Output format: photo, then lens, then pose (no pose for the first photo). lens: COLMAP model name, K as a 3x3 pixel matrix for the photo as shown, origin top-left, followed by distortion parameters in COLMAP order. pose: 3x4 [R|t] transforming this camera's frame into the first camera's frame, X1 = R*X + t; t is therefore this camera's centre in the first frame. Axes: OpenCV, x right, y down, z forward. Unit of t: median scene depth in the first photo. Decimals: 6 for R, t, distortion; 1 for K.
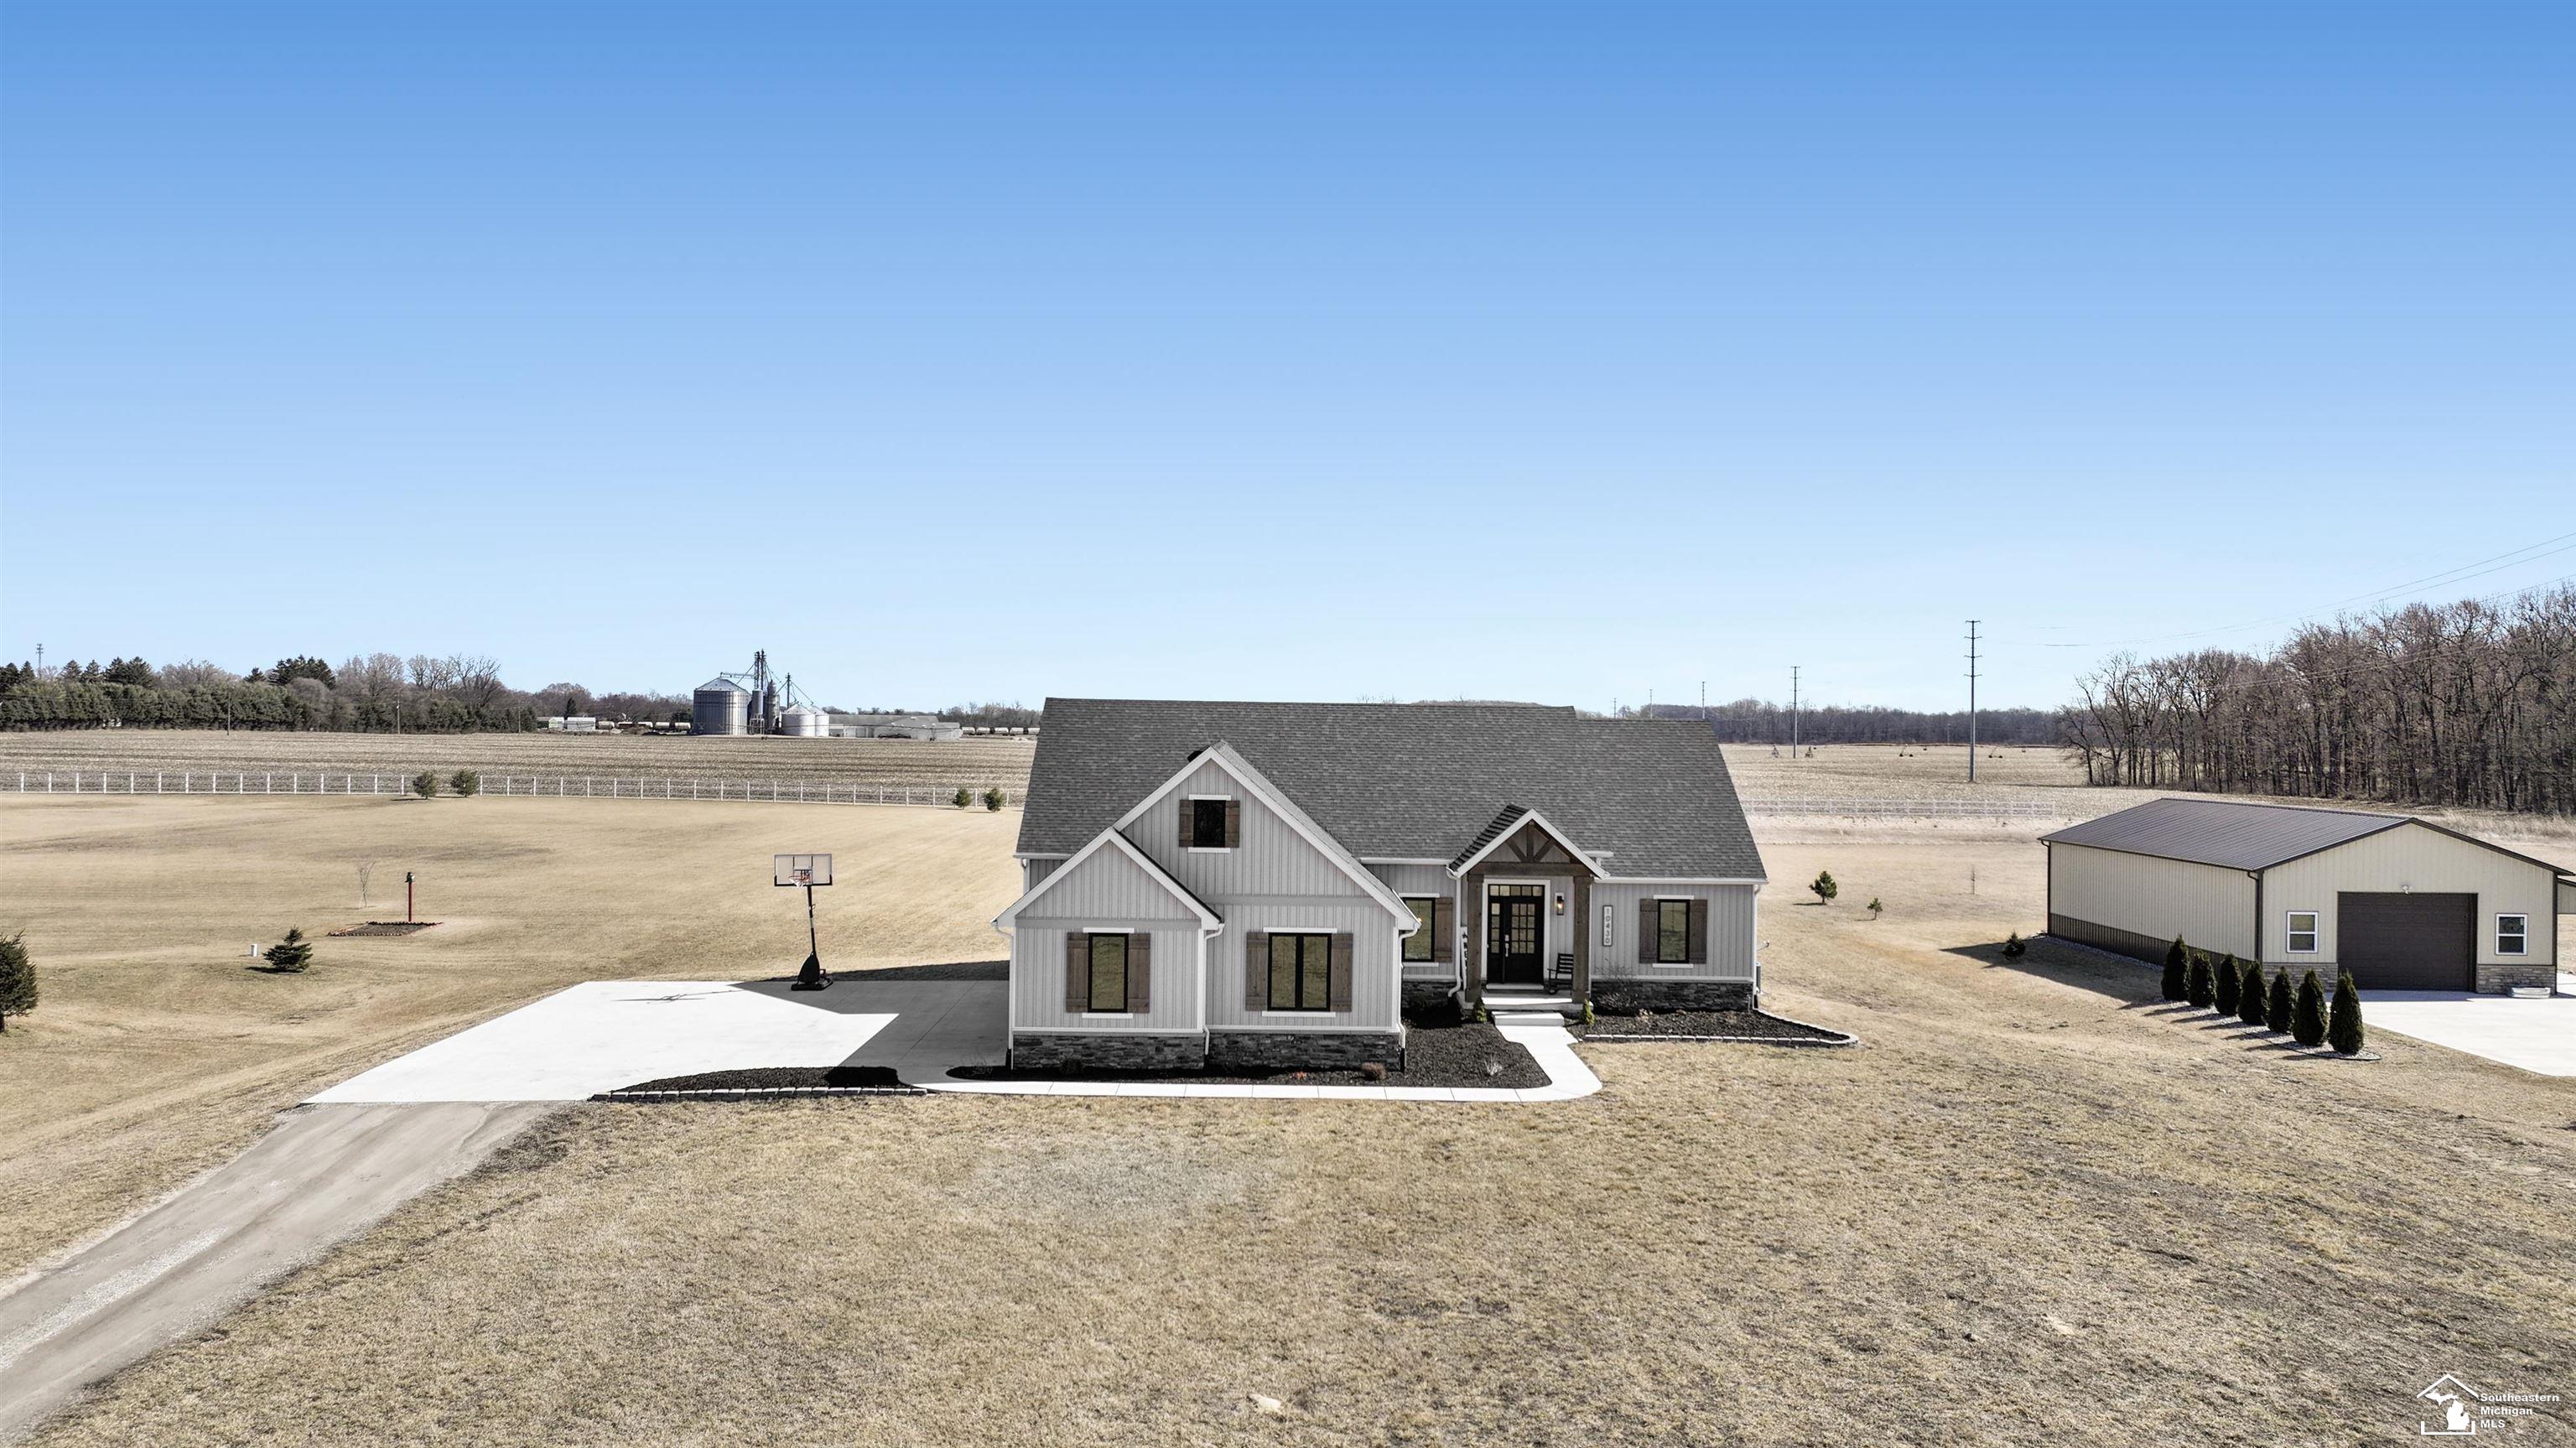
lens RADIAL K [[1862.0, 0, 1288.0], [0, 1862.0, 724.0], [0, 0, 1]] dist [-0.005189, 0.000256]
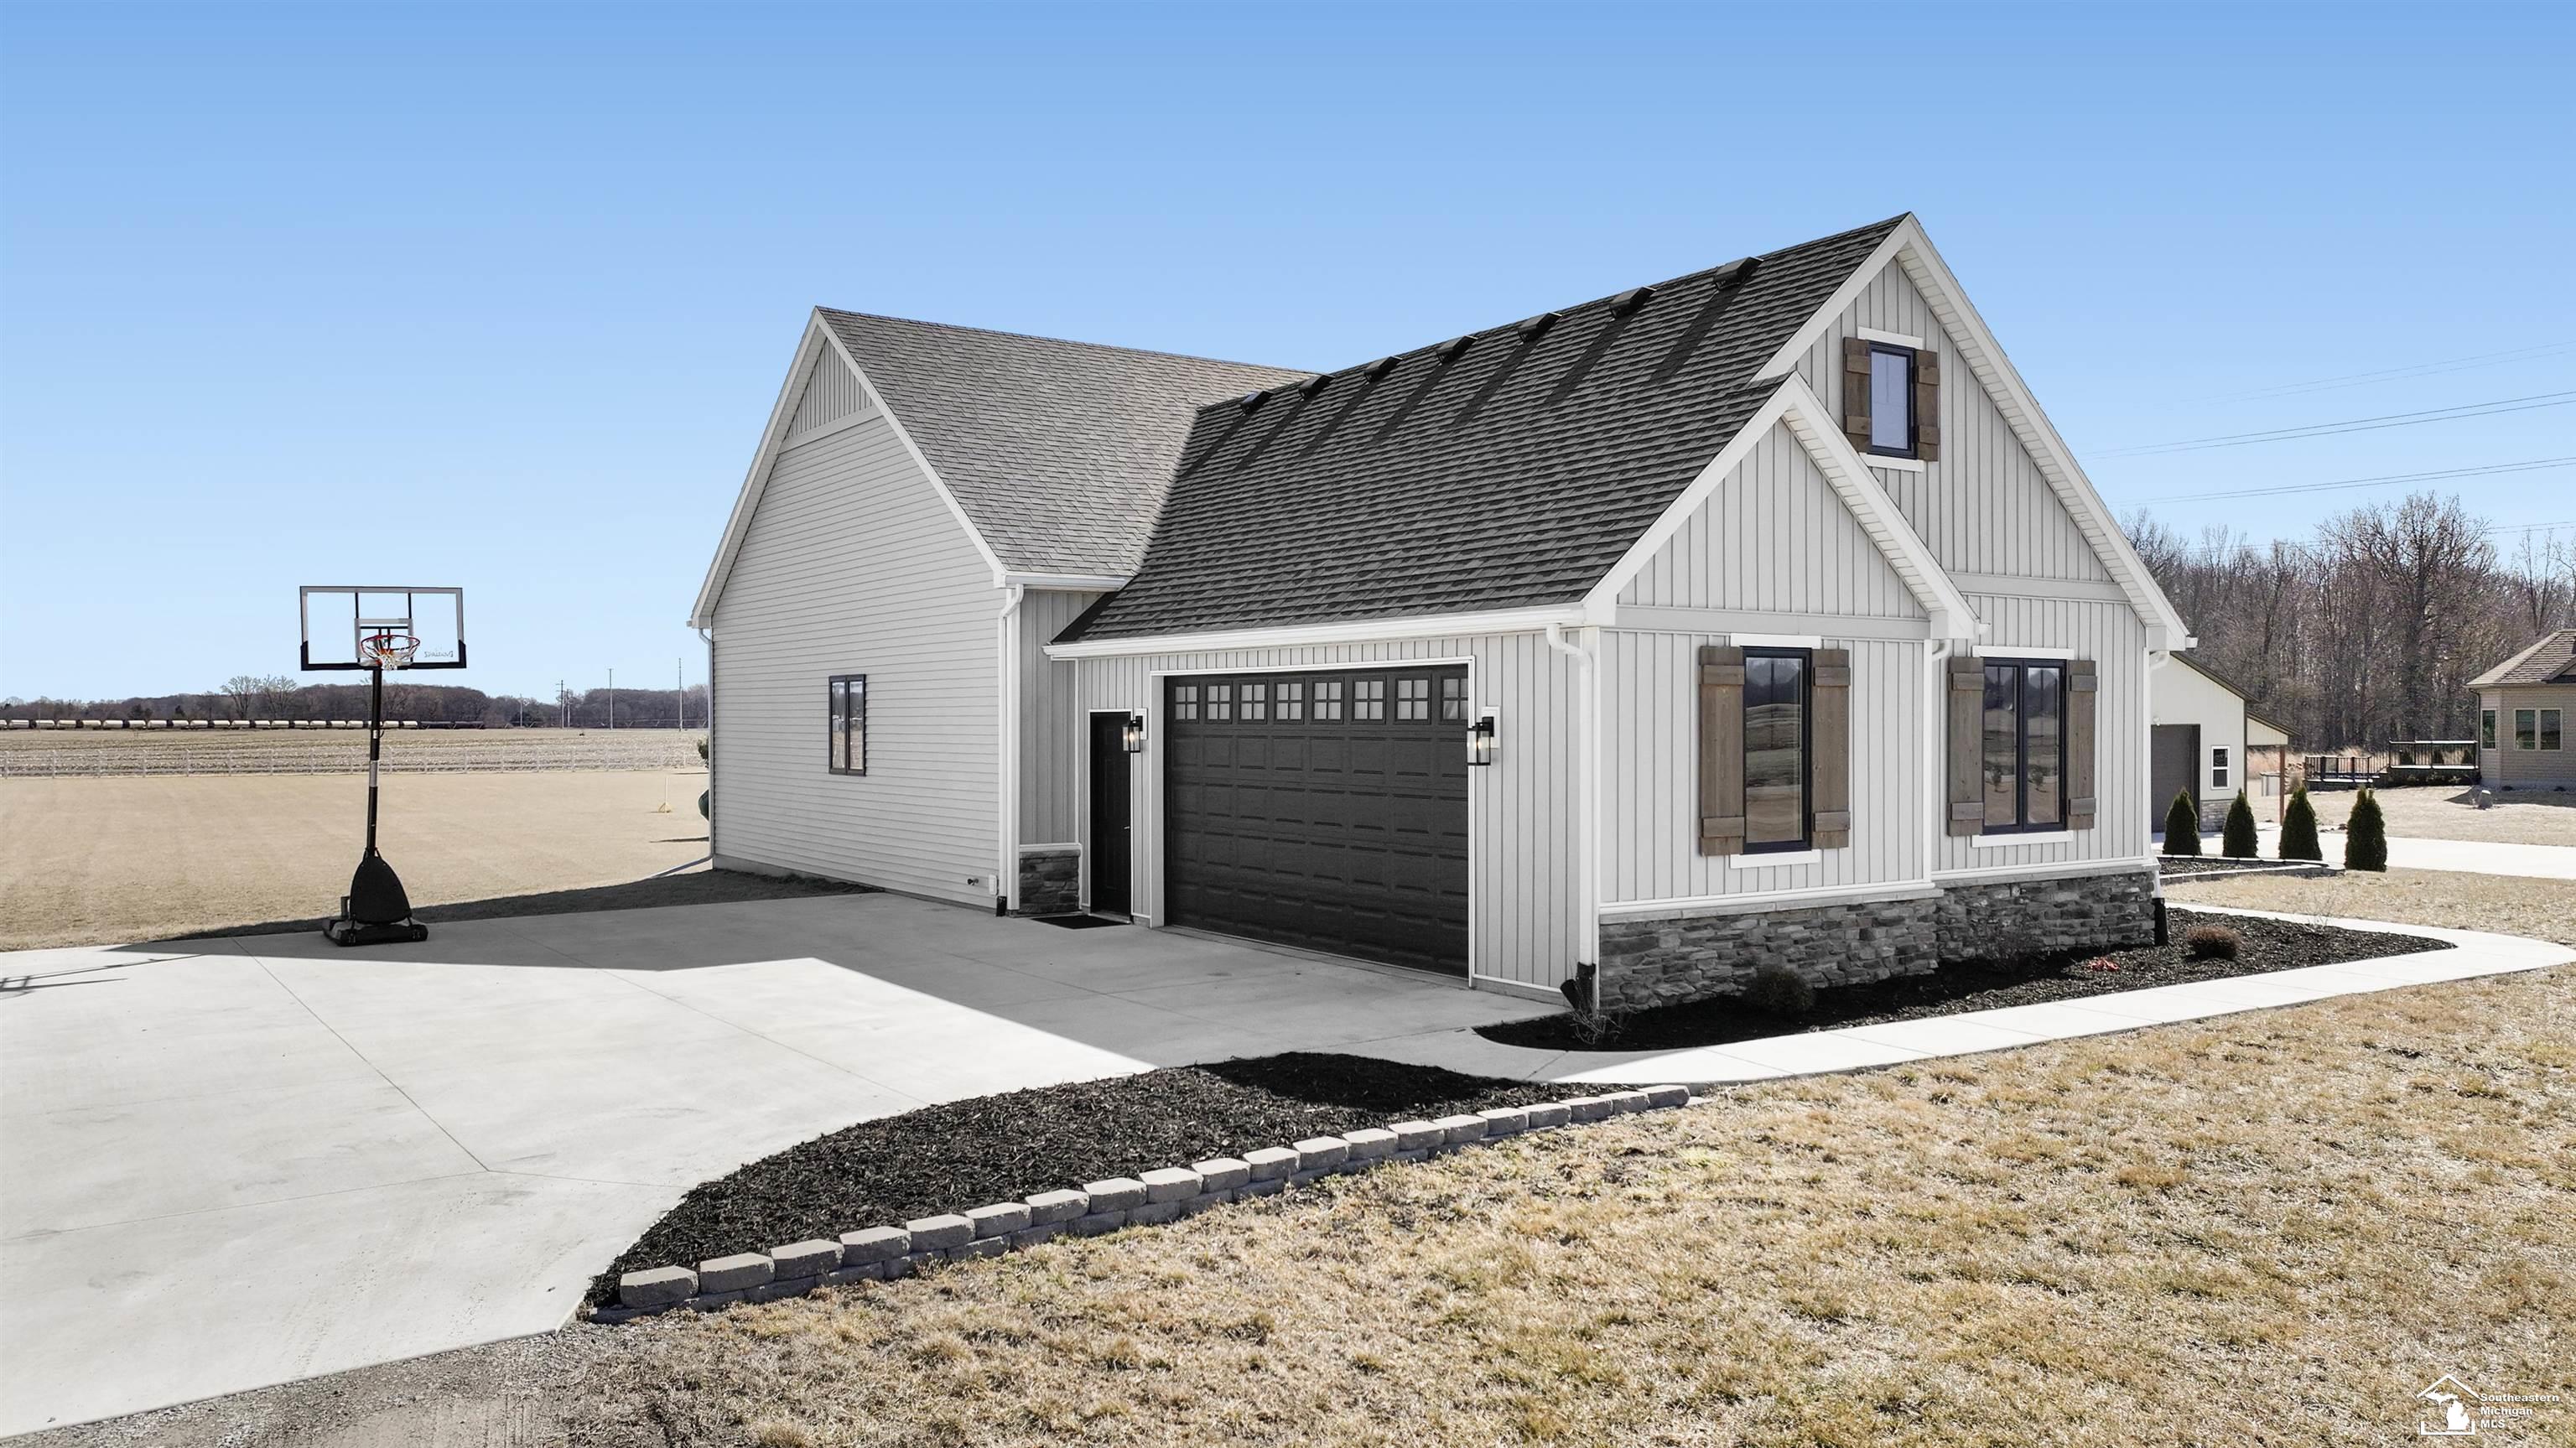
lens RADIAL K [[1862.0, 0, 1288.0], [0, 1862.0, 724.0], [0, 0, 1]] dist [-0.005189, 0.000256]
pose [[0.834411, -0.014262, 0.550958, -0.393355], [0.015323, 0.999879, 0.002676, 0.124850], [-0.550930, 0.006210, 0.834528, 0.724520]]
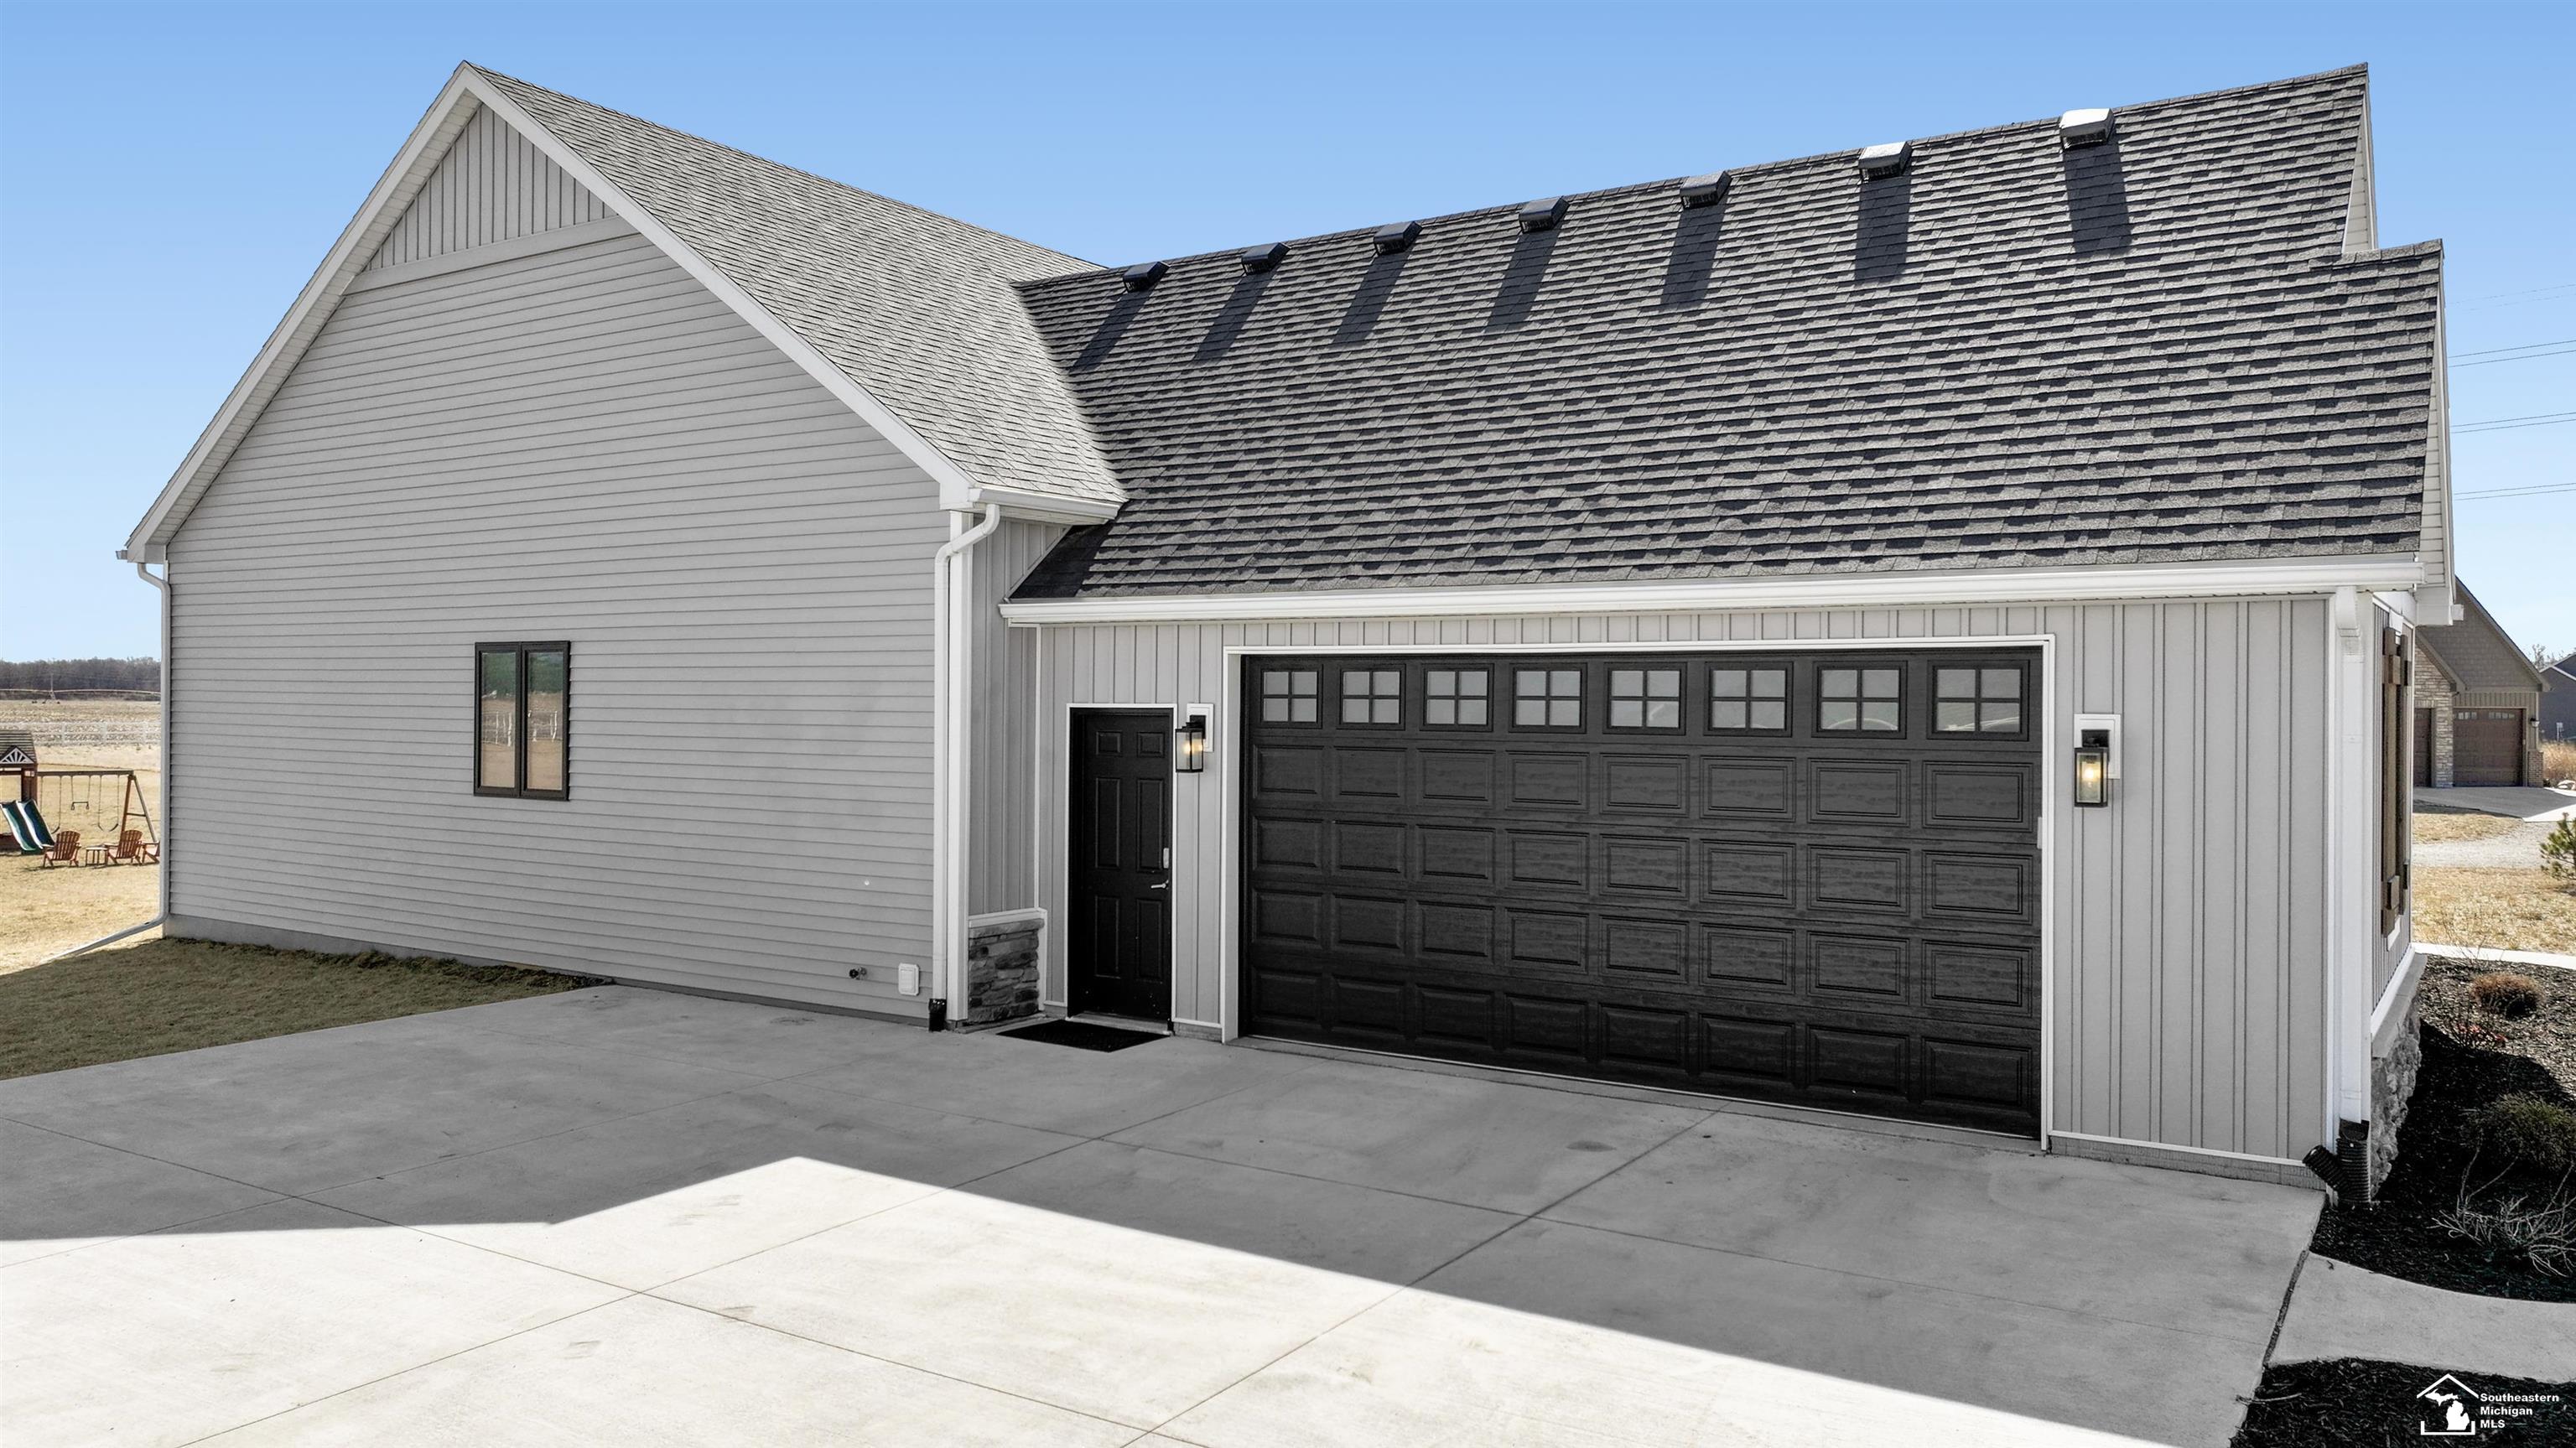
lens RADIAL K [[1748.5, 0, 1288.0], [0, 1748.5, 724.0], [0, 0, 1]] dist [0.000335, 0.000827]
pose [[0.540208, -0.009716, 0.841475, -0.398888], [0.001457, 0.999943, 0.010610, 0.121641], [-0.841530, -0.004506, 0.540191, 0.988627]]
